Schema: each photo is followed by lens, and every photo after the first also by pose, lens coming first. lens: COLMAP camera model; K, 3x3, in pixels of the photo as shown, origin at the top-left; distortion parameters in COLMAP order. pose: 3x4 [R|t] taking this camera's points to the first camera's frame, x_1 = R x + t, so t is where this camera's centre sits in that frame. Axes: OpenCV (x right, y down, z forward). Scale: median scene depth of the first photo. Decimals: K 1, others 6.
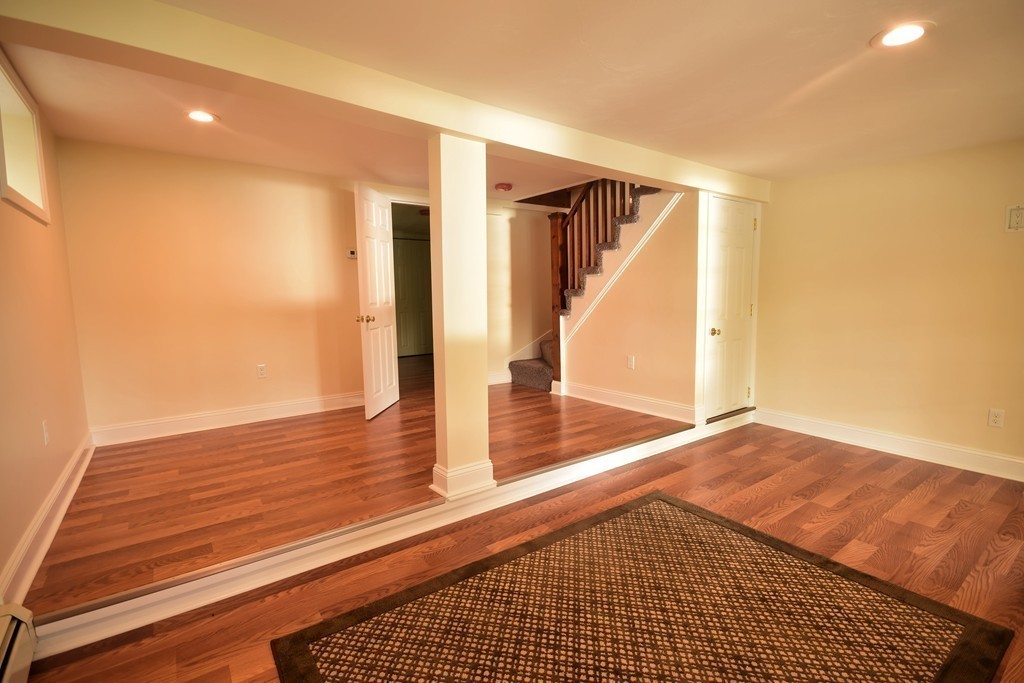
lens RADIAL K [[470.3, 0, 512.0], [0, 470.3, 341.5], [0, 0, 1]] dist [0.013320, -0.014184]
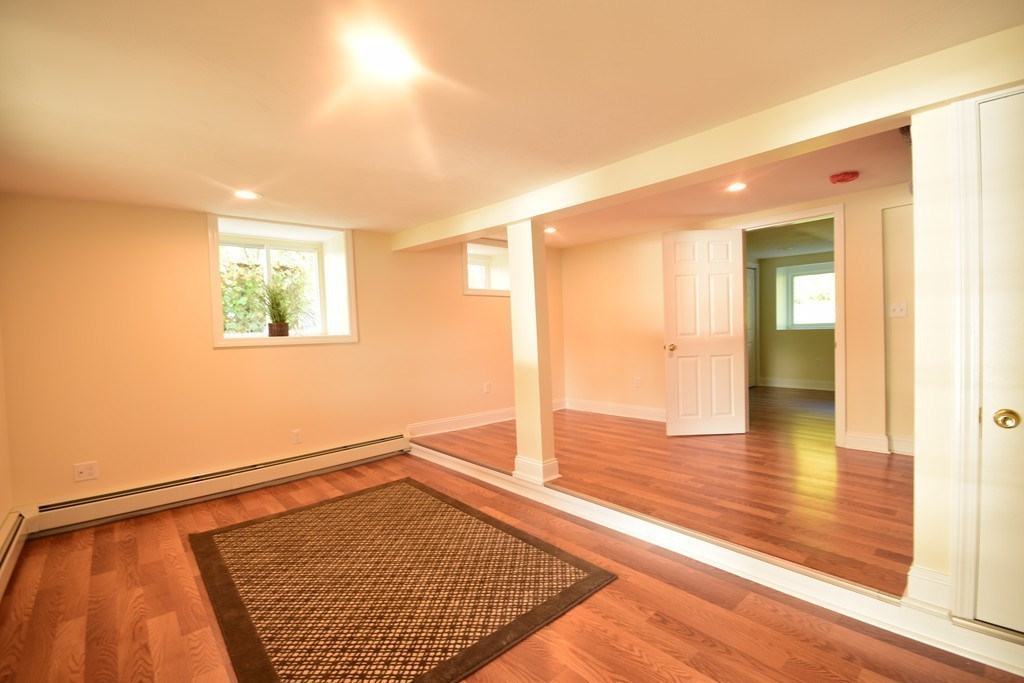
lens RADIAL K [[448.3, 0, 512.0], [0, 448.3, 341.5], [0, 0, 1]] dist [0.011828, -0.012382]
pose [[0.094628, 0.033487, -0.994949, 1.185796], [-0.070521, 0.997149, 0.026854, -0.102582], [0.993012, 0.067624, 0.096720, 0.822076]]
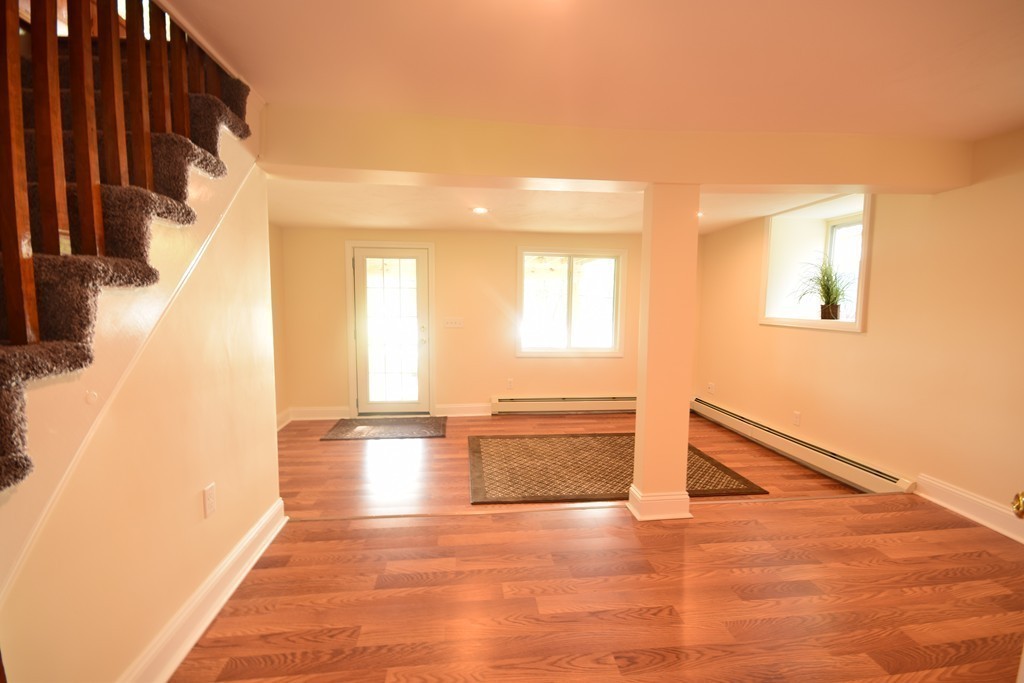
lens RADIAL K [[448.3, 0, 512.0], [0, 448.3, 341.5], [0, 0, 1]] dist [0.011828, -0.012382]
pose [[-0.868770, -0.042943, 0.493350, -0.309385], [0.047294, 0.984485, 0.168977, -0.256877], [-0.492952, 0.170135, -0.853260, 2.029610]]
